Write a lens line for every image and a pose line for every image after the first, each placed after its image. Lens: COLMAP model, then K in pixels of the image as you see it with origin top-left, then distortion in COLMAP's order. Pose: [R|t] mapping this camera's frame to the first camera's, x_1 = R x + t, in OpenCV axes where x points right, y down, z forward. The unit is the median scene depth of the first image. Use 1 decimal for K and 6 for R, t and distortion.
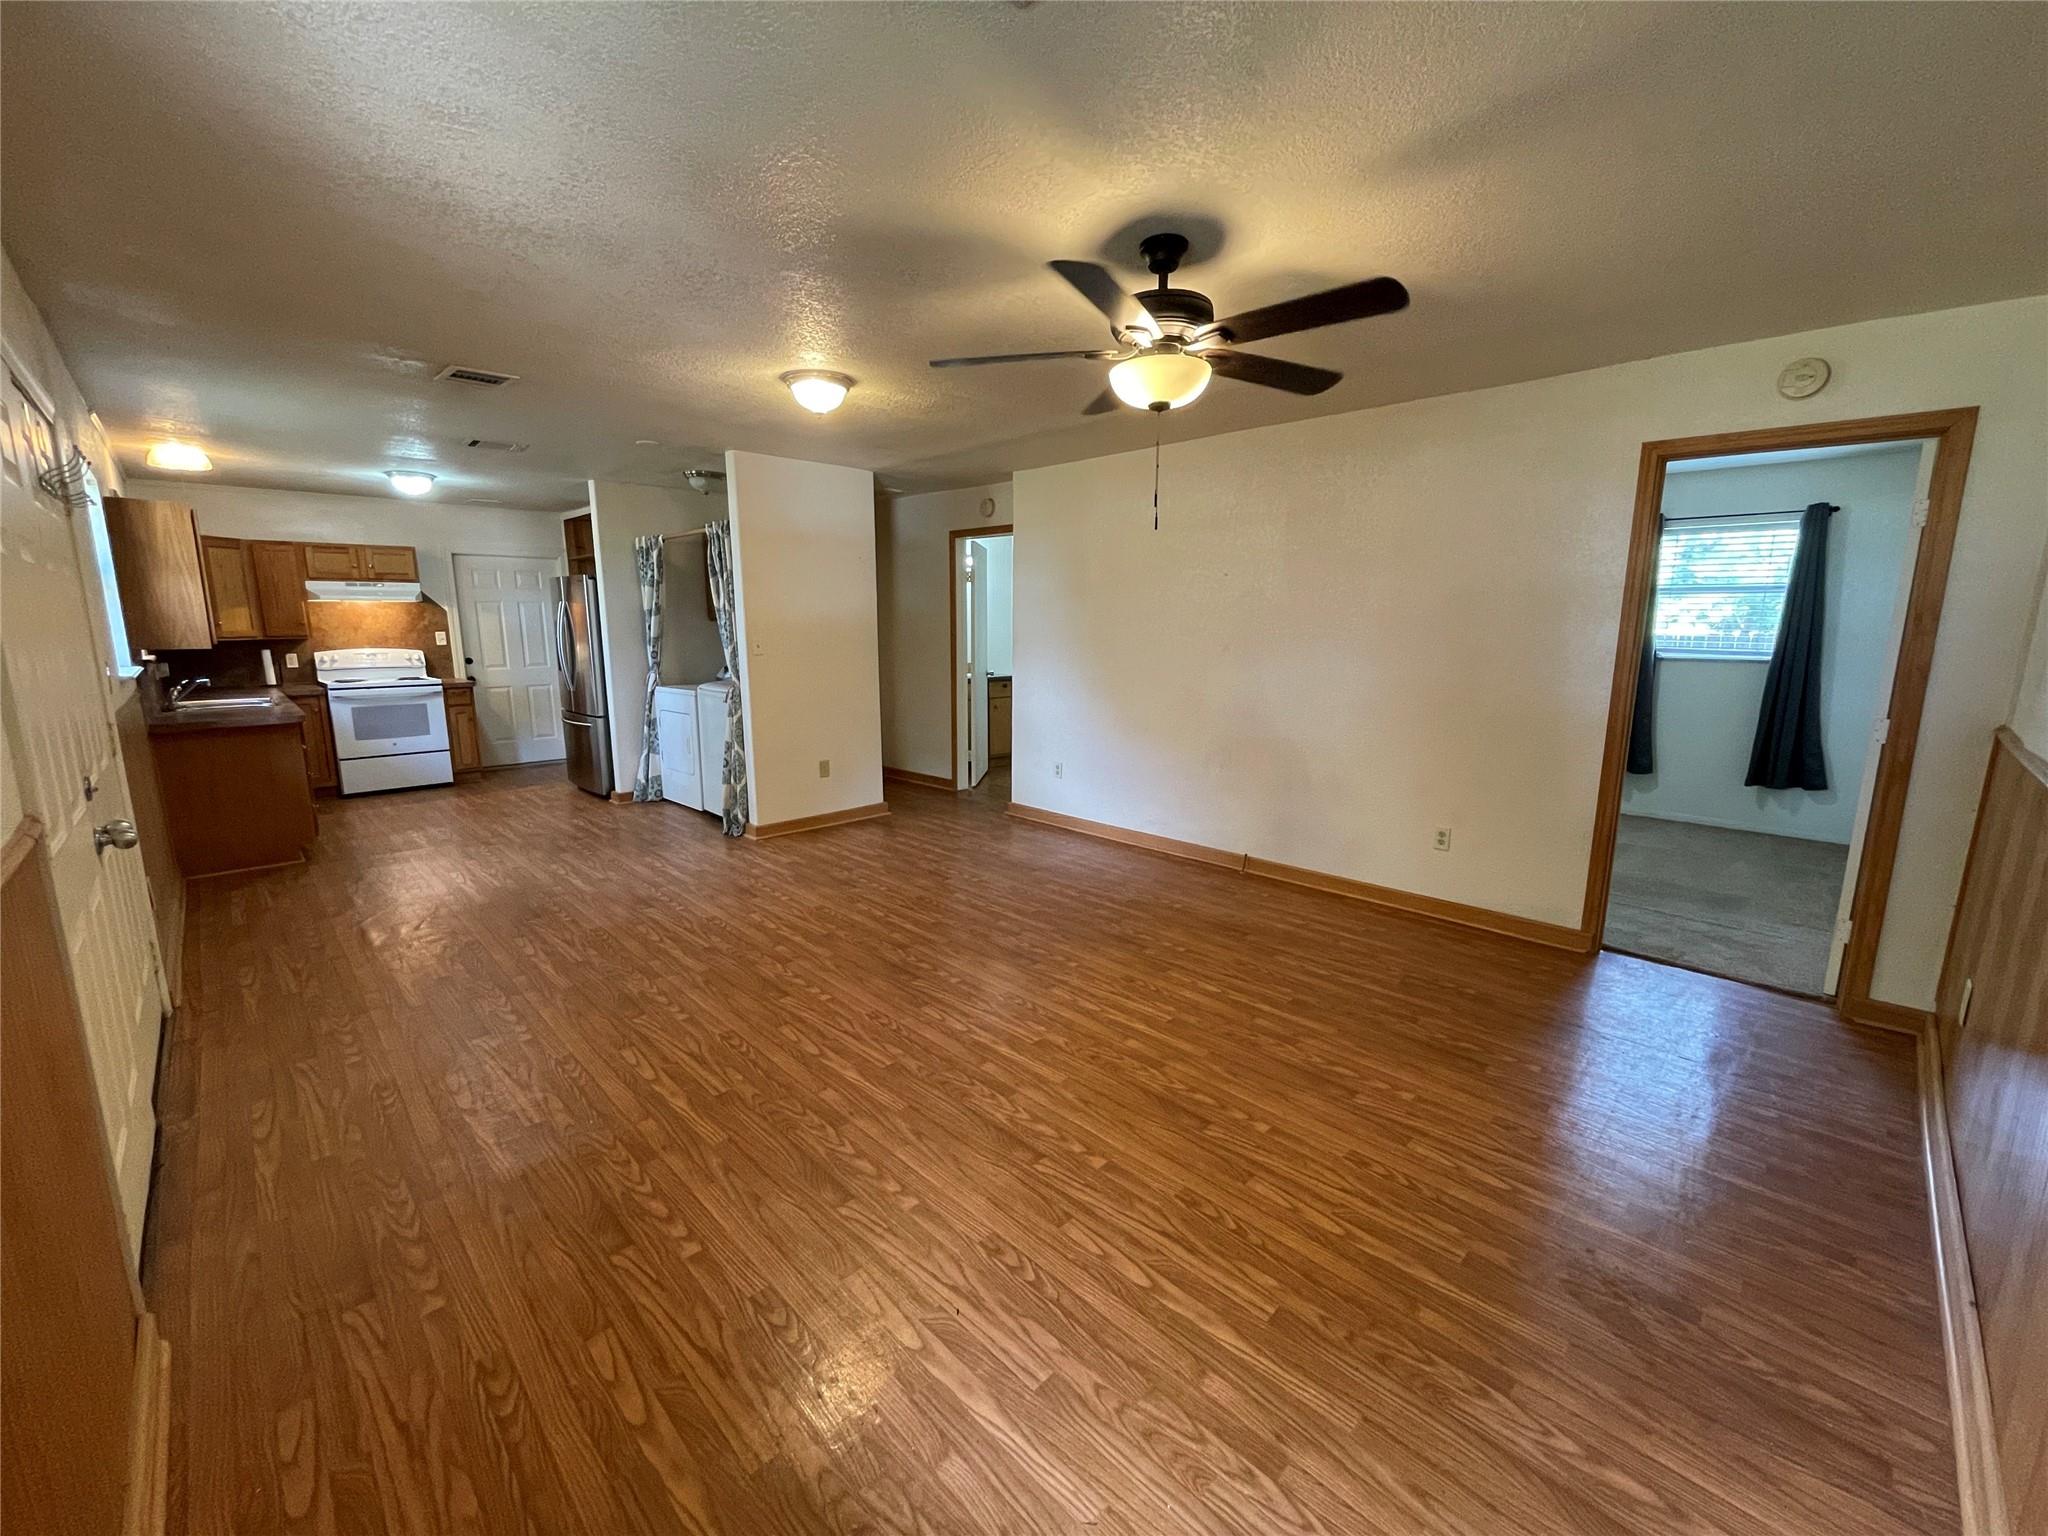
lens RADIAL K [[830.2, 0, 1024.0], [0, 830.2, 768.0], [0, 0, 1]] dist [-0.003916, 0.000968]
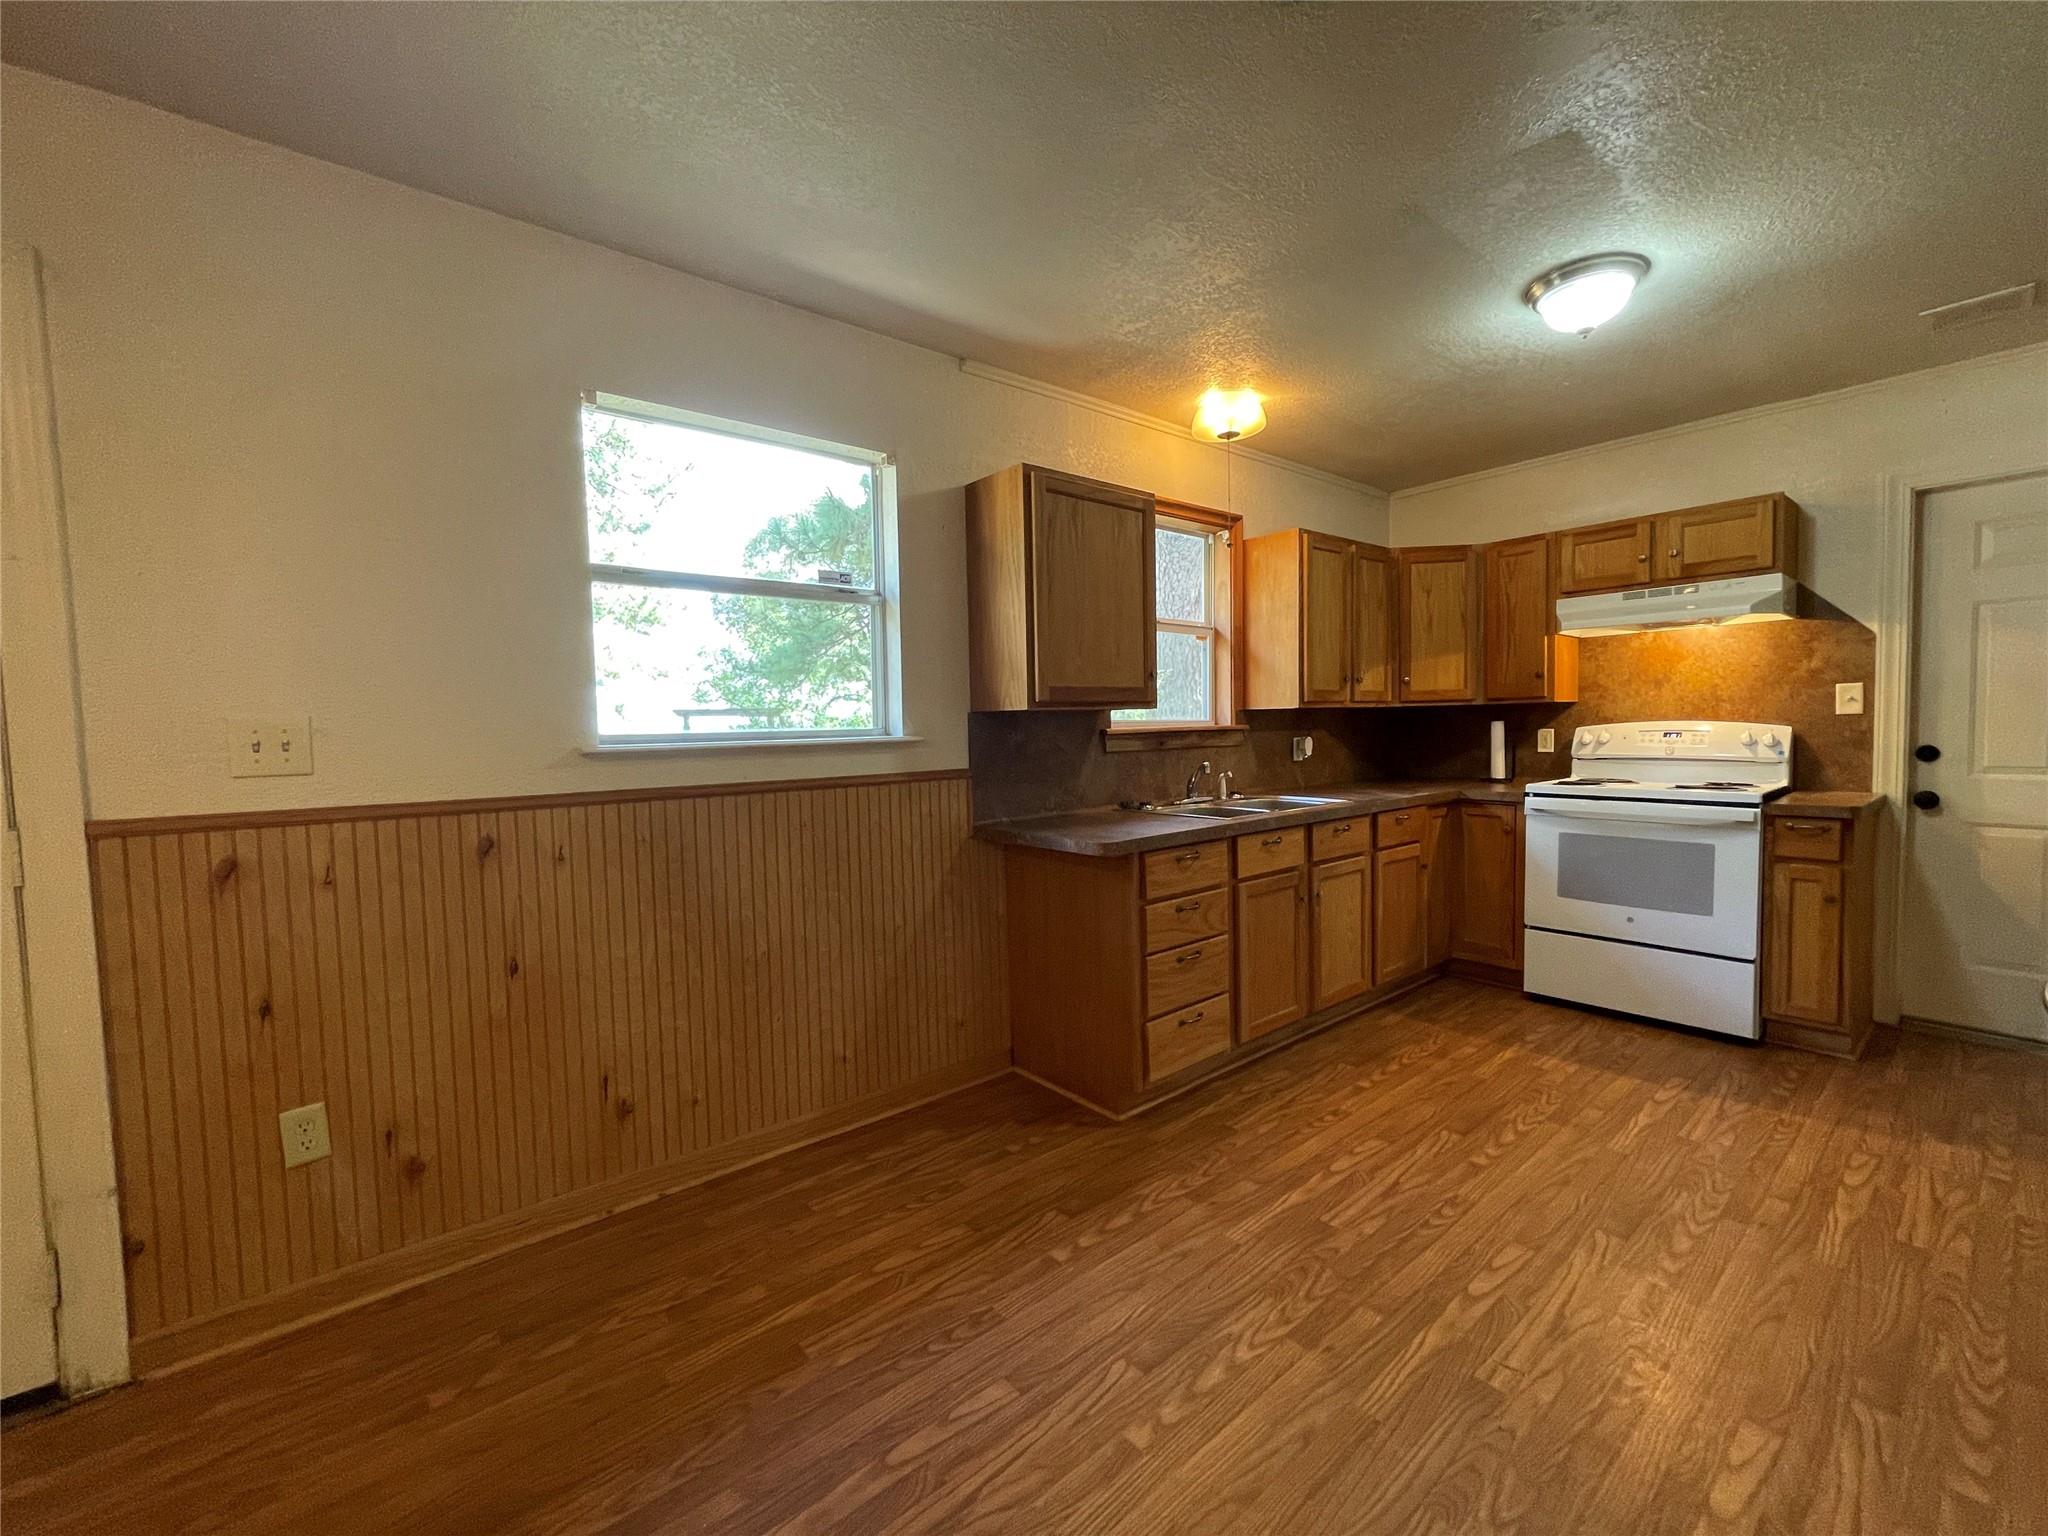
lens RADIAL K [[830.2, 0, 1024.0], [0, 830.2, 768.0], [0, 0, 1]] dist [-0.003916, 0.000968]
pose [[-0.090541, 0.052095, -0.994529, -0.269501], [-0.152424, 0.986140, 0.065532, -0.095088], [0.984159, 0.157523, -0.081346, 0.703166]]
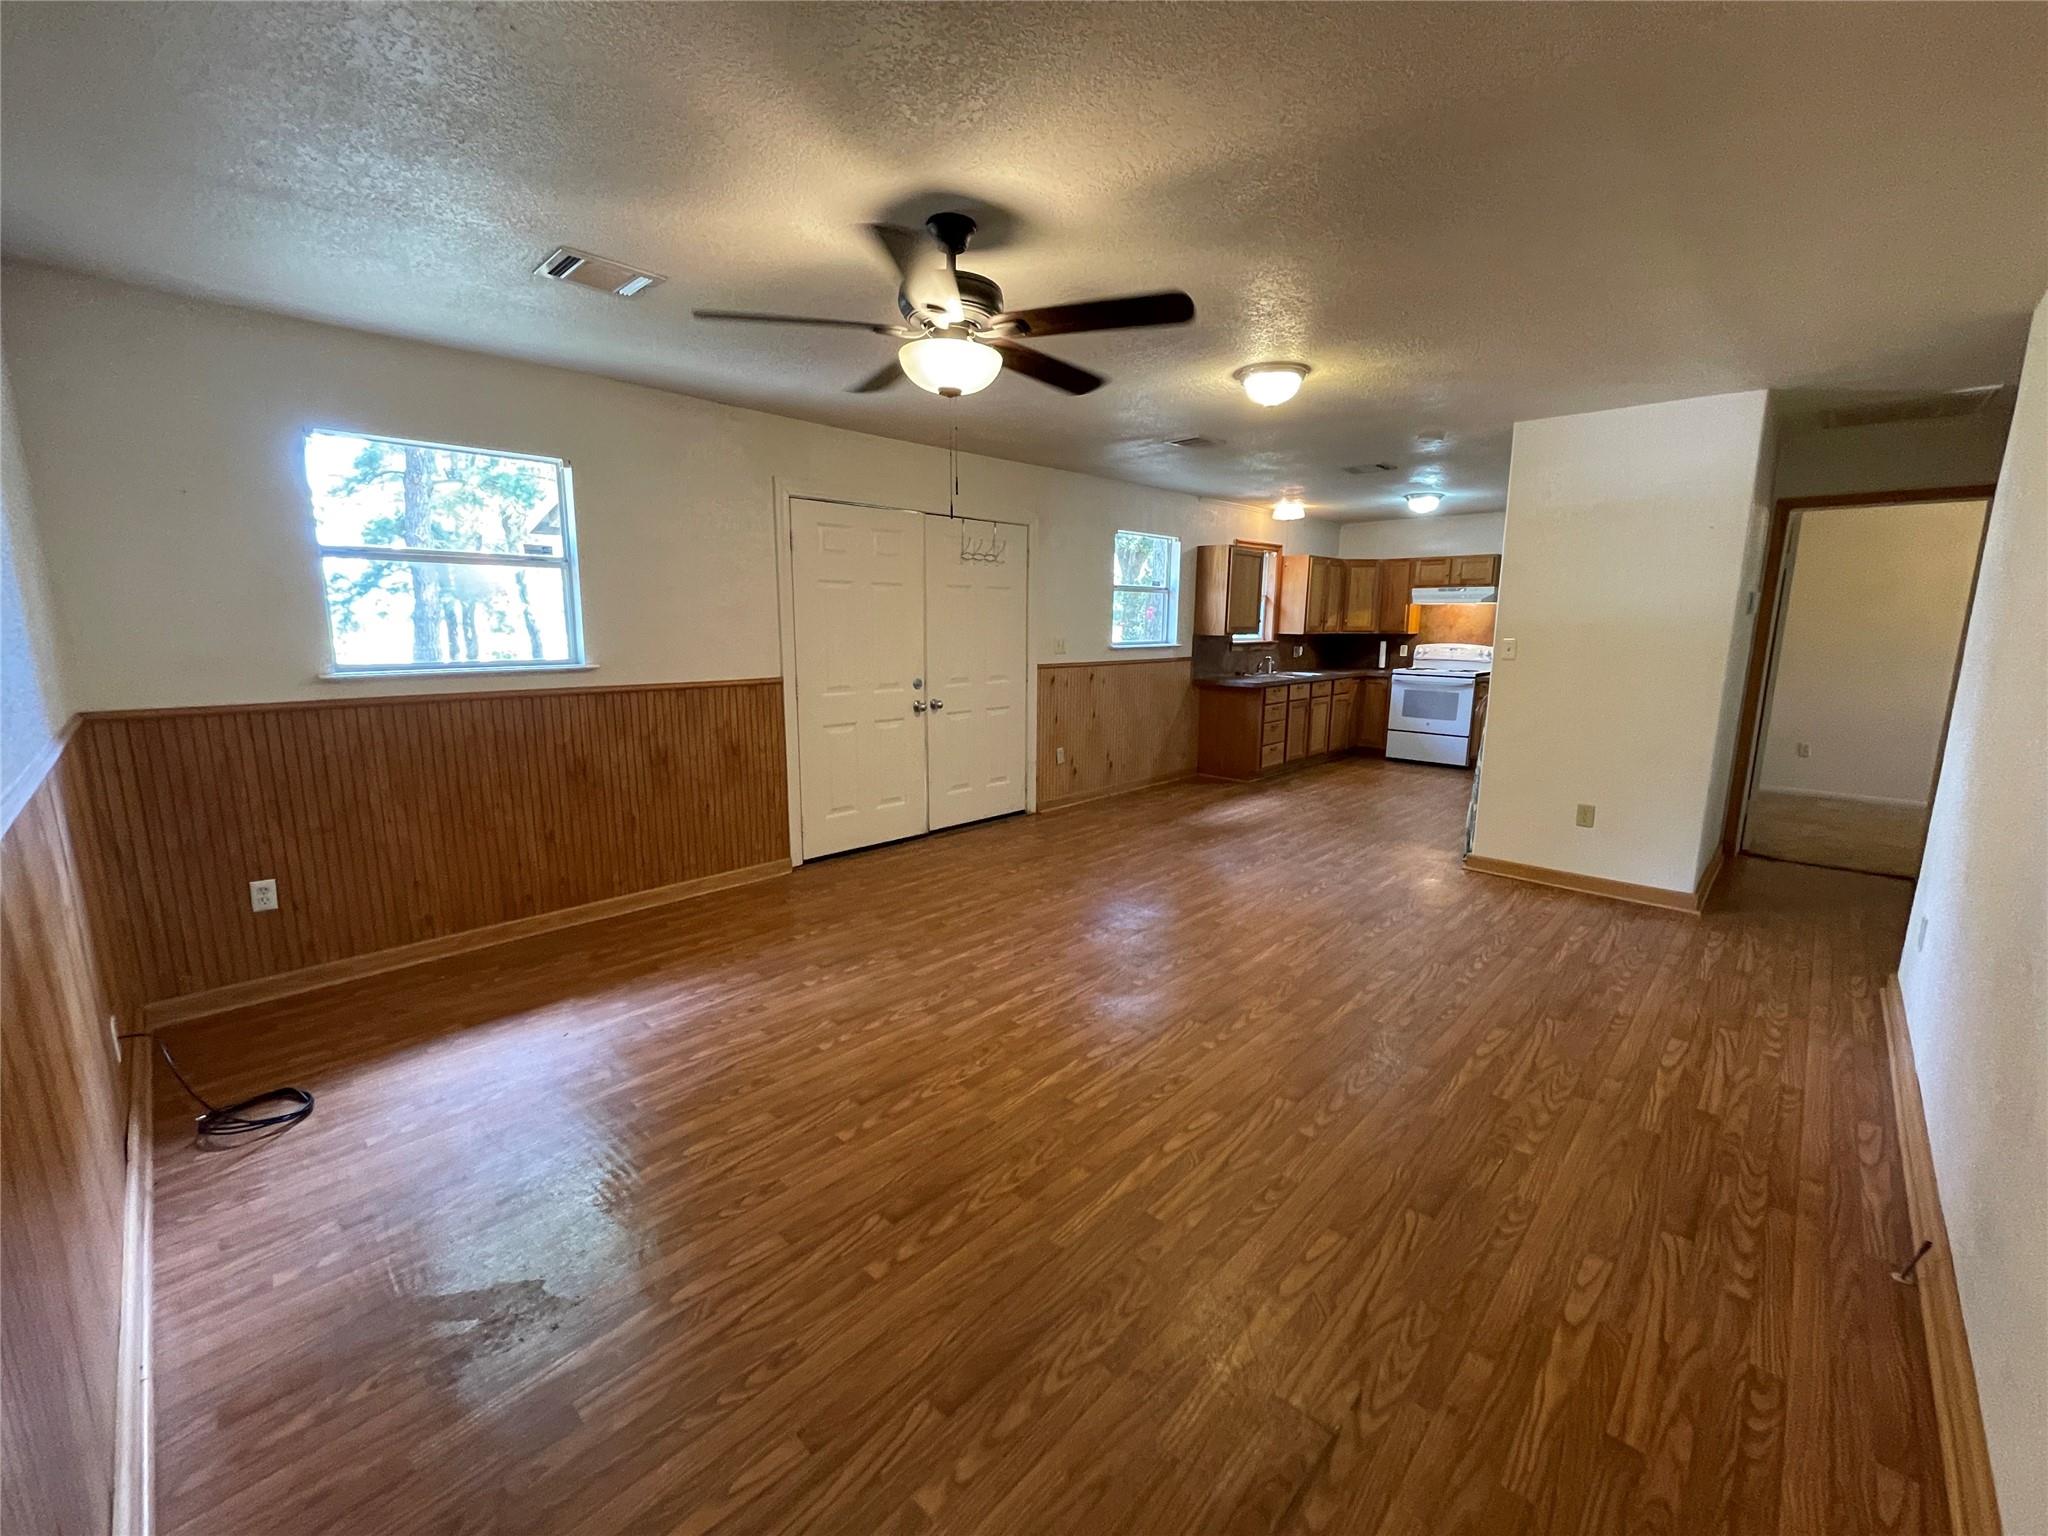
lens RADIAL K [[830.2, 0, 1024.0], [0, 830.2, 768.0], [0, 0, 1]] dist [-0.003916, 0.000968]
pose [[0.026661, 0.177270, -0.983801, 0.417741], [-0.181564, 0.968640, 0.169618, -0.066161], [0.983018, 0.174101, 0.058011, 0.383300]]
